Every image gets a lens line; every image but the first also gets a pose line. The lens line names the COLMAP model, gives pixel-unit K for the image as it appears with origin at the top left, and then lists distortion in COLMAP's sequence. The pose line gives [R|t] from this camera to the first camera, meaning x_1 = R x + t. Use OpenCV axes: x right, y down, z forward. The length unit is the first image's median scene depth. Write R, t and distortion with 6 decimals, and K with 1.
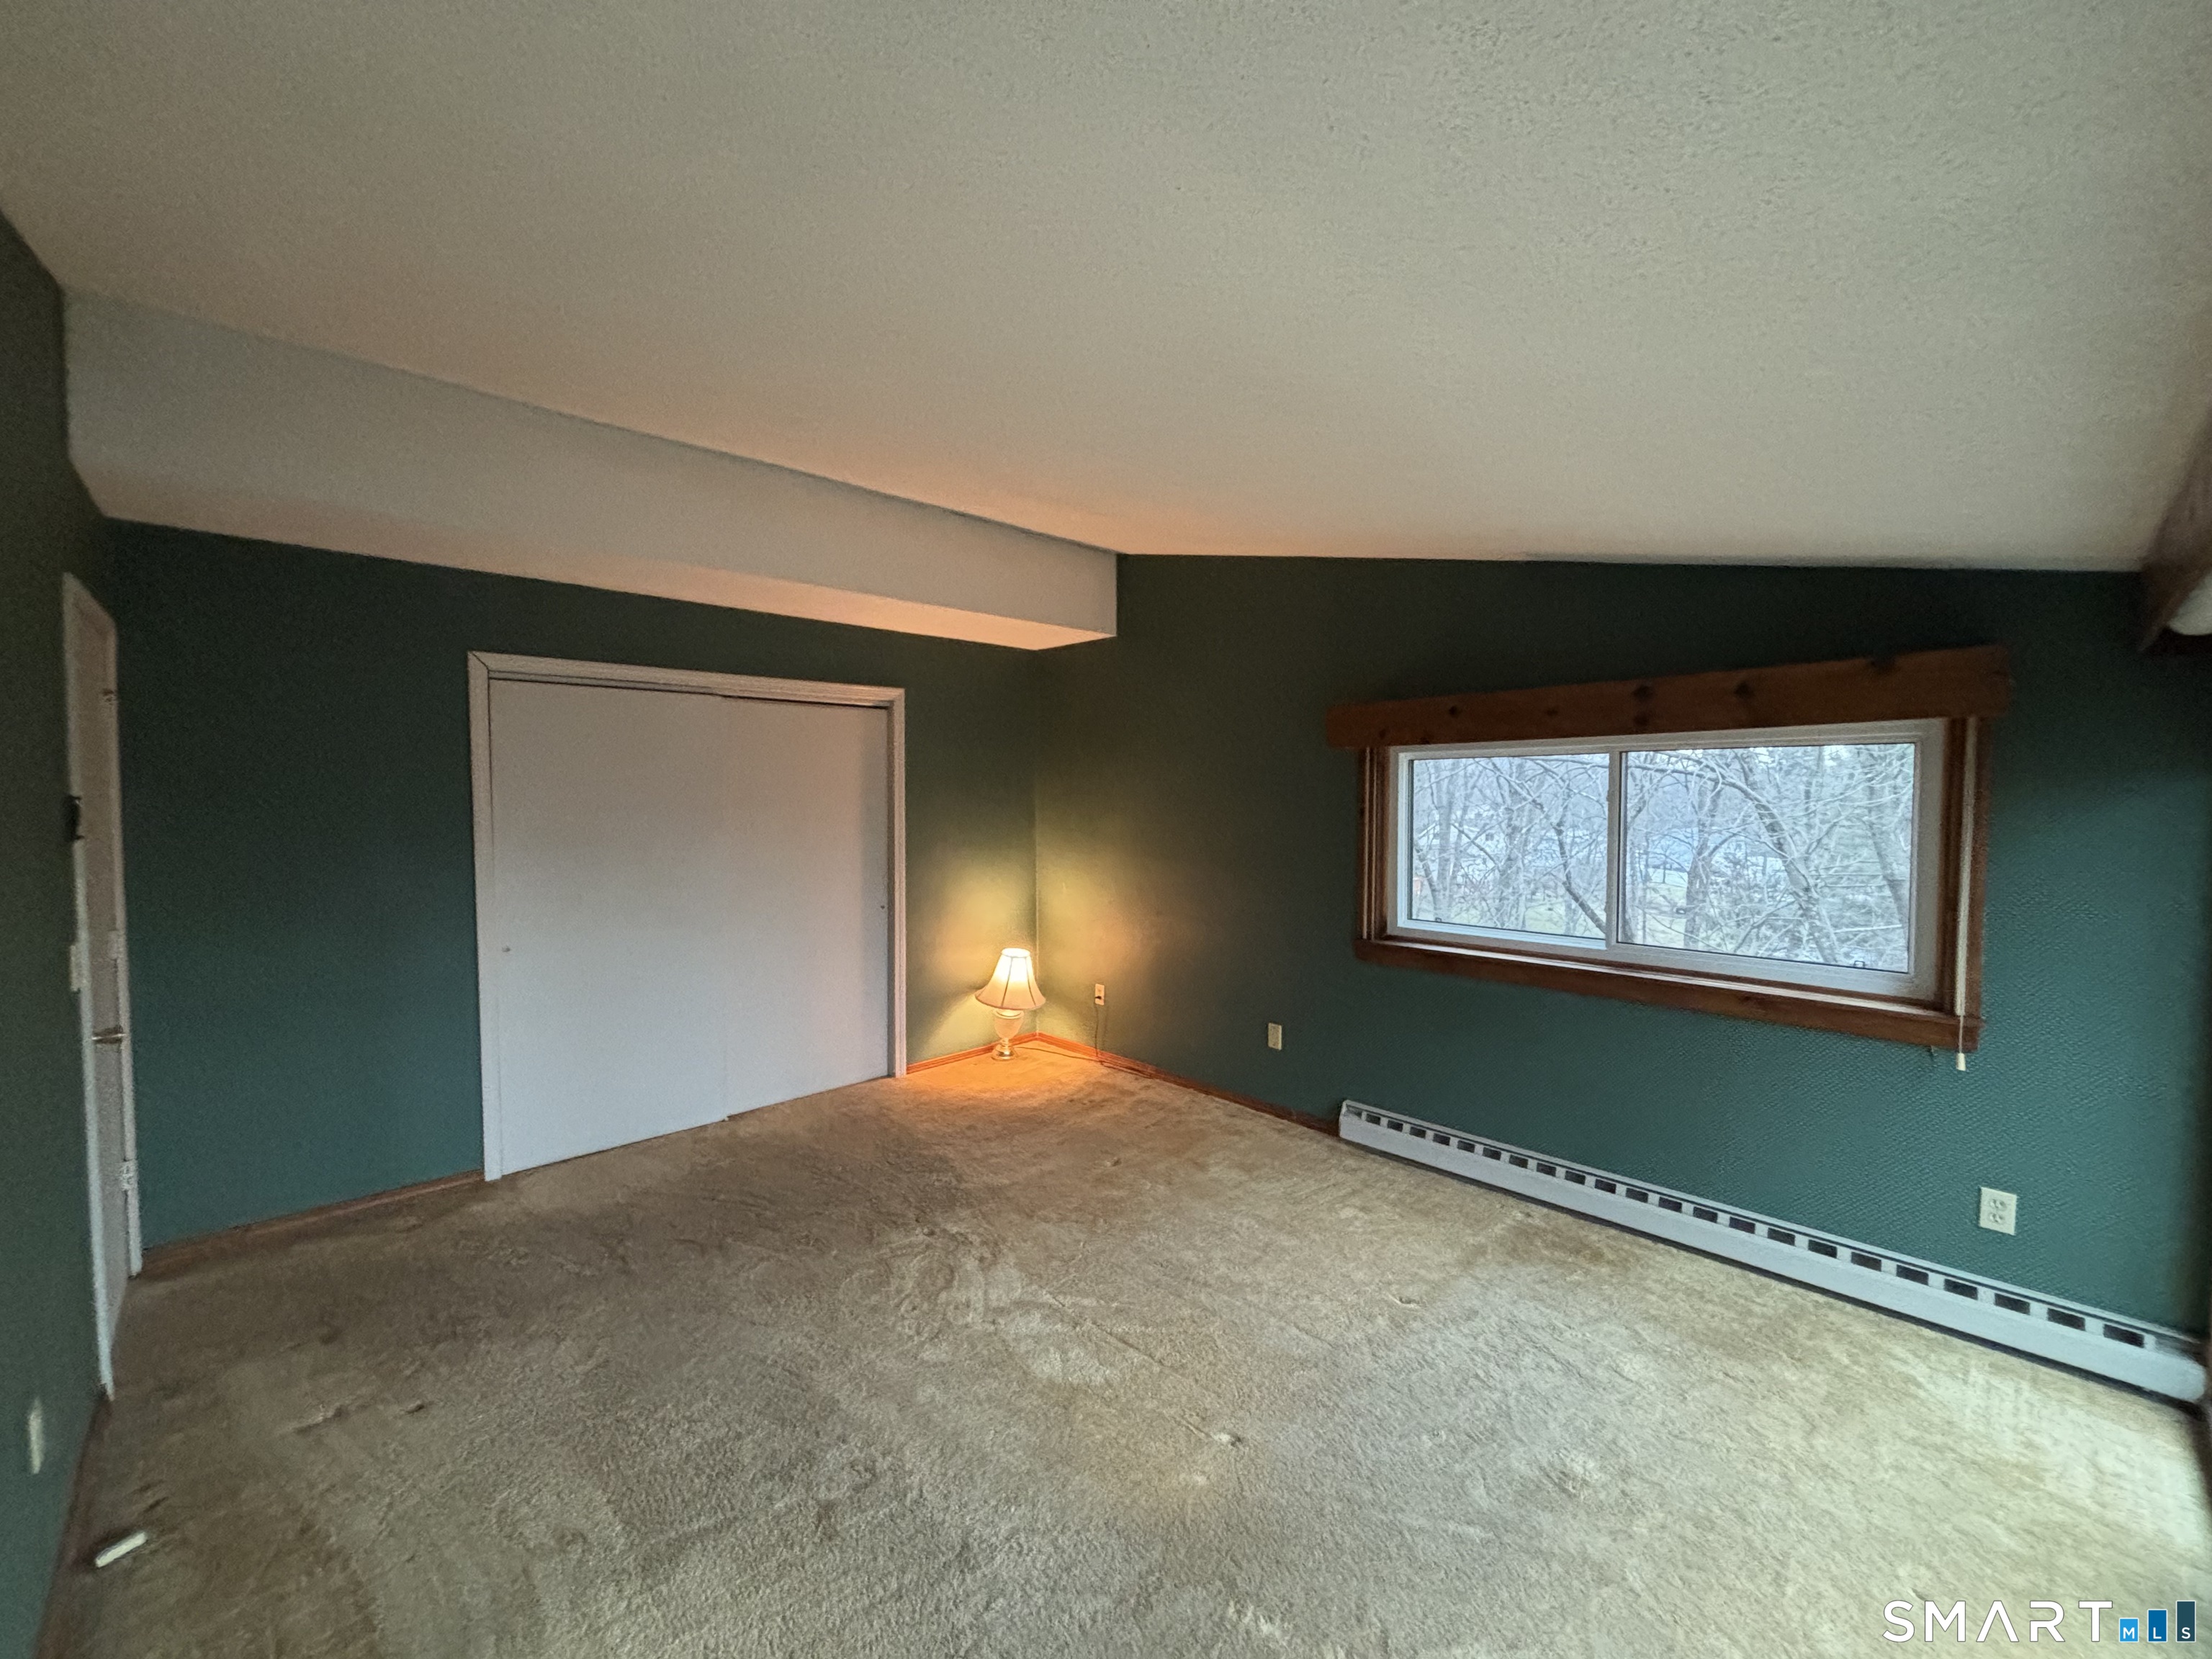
lens RADIAL K [[890.9, 0, 1102.1], [0, 890.9, 824.3], [0, 0, 1]] dist [-0.001899, 0.003331]
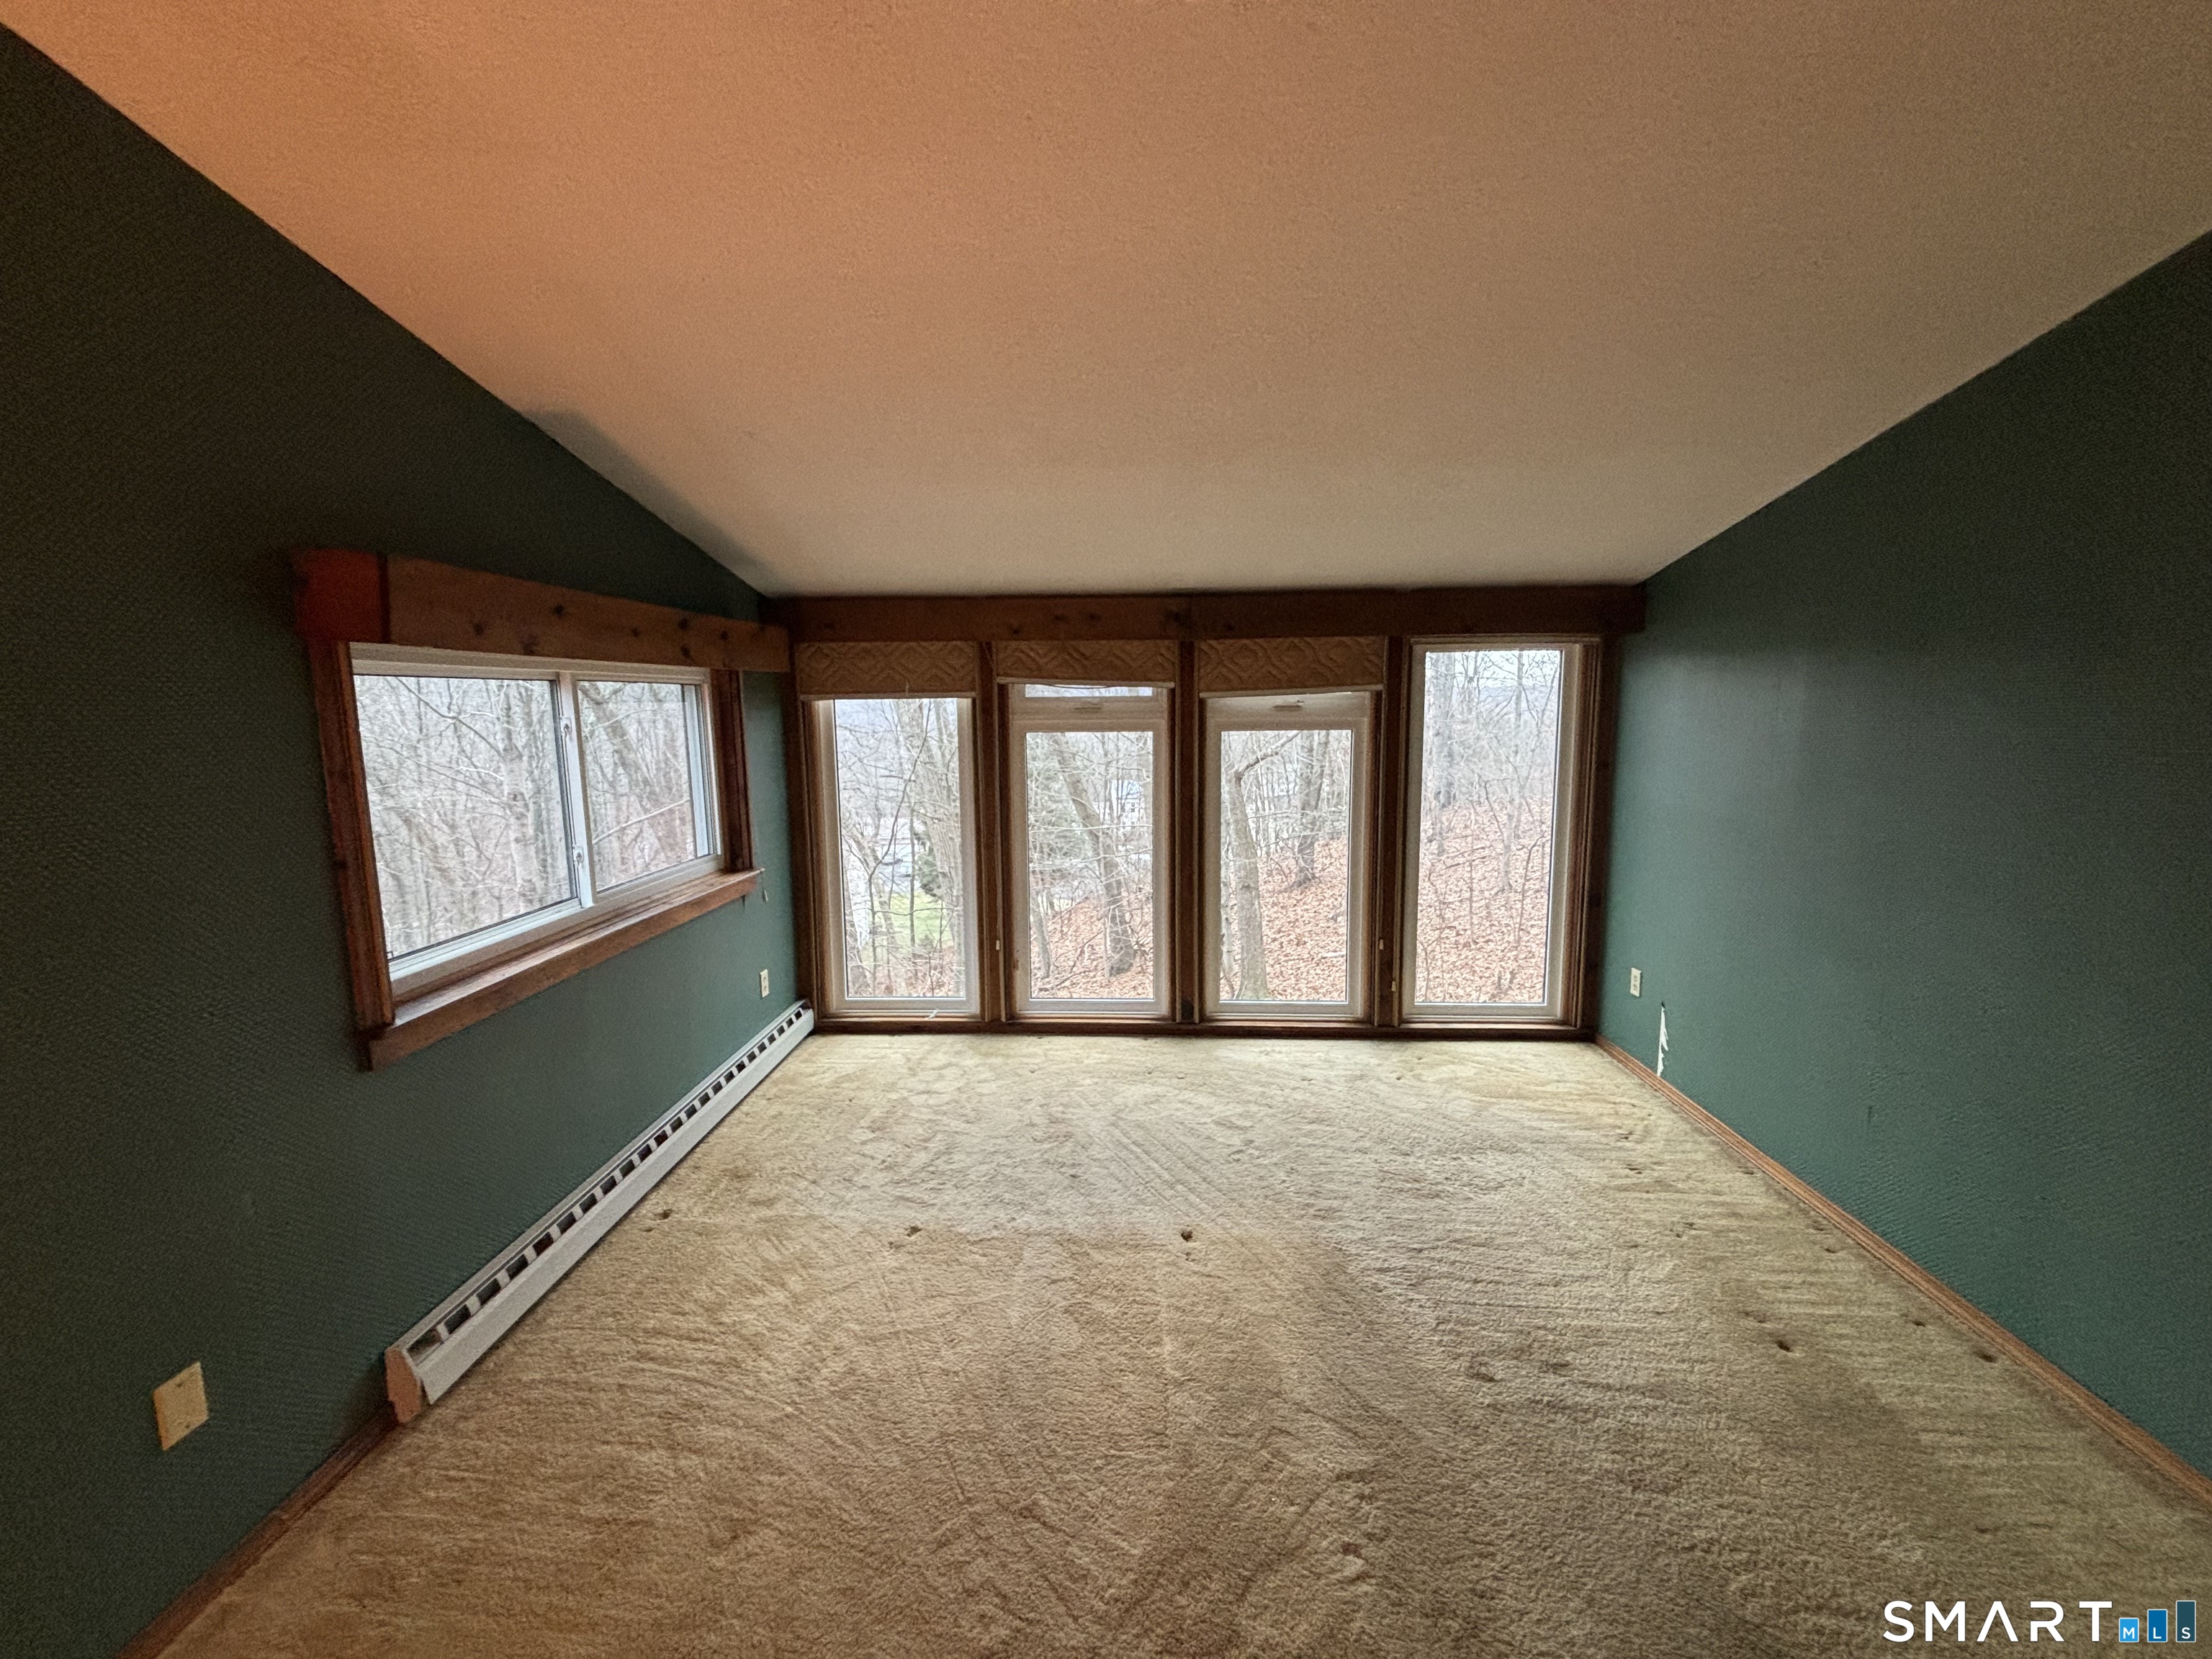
lens RADIAL K [[890.9, 0, 1102.1], [0, 890.9, 824.3], [0, 0, 1]] dist [-0.001899, 0.003331]
pose [[-0.693558, -0.086571, 0.715180, -0.403665], [0.043495, 0.985910, 0.161522, -0.058753], [-0.719086, 0.143131, -0.680021, 1.211343]]
